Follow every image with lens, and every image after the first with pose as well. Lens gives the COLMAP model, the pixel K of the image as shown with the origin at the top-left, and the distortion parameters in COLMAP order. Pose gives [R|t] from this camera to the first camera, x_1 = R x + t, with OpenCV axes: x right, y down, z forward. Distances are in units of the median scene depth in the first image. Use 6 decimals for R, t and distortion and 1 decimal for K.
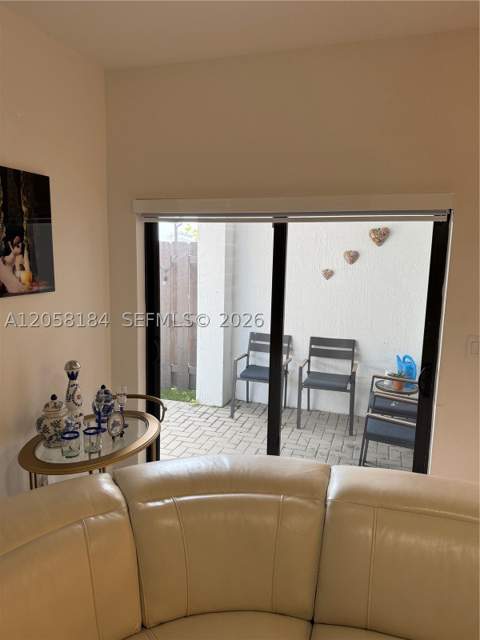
lens RADIAL K [[446.4, 0, 240.0], [0, 446.4, 320.0], [0, 0, 1]] dist [0.107915, -0.126722]
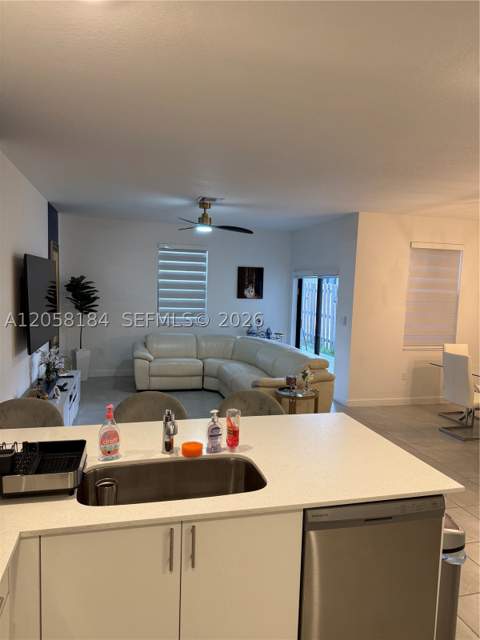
lens RADIAL K [[446.4, 0, 240.0], [0, 446.4, 320.0], [0, 0, 1]] dist [0.107915, -0.126722]
pose [[0.549496, 0.062733, -0.833138, 2.545033], [-0.152020, 0.988039, -0.025868, 0.232569], [0.821550, 0.140868, 0.552460, -1.128414]]
